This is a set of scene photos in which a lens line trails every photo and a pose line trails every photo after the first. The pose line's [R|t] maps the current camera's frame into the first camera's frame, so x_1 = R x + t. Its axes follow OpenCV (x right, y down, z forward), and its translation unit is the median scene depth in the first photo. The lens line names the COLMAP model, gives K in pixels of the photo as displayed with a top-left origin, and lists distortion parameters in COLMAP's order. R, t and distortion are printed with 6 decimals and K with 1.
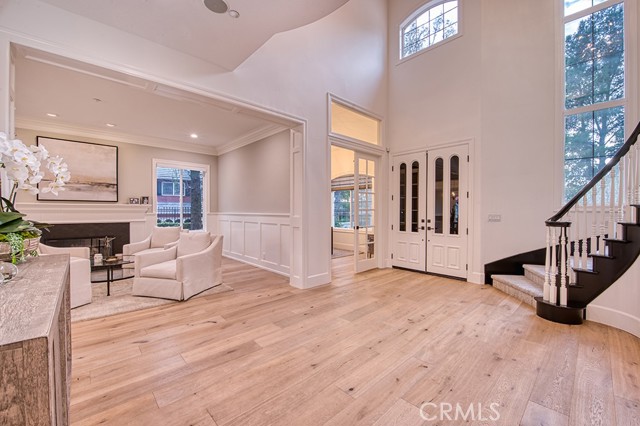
lens RADIAL K [[260.2, 0, 322.8], [0, 260.2, 212.3], [0, 0, 1]] dist [-0.000727, -0.000051]
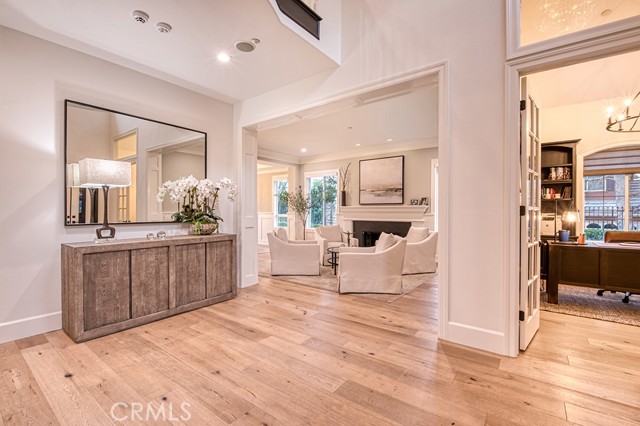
lens RADIAL K [[282.7, 0, 320.0], [0, 282.7, 213.0], [0, 0, 1]] dist [-0.001774, -0.000365]
pose [[0.178093, 0.004507, -0.984003, 0.557648], [-0.006121, 0.999975, 0.003472, -0.002537], [0.983995, 0.005405, 0.178116, 0.625572]]
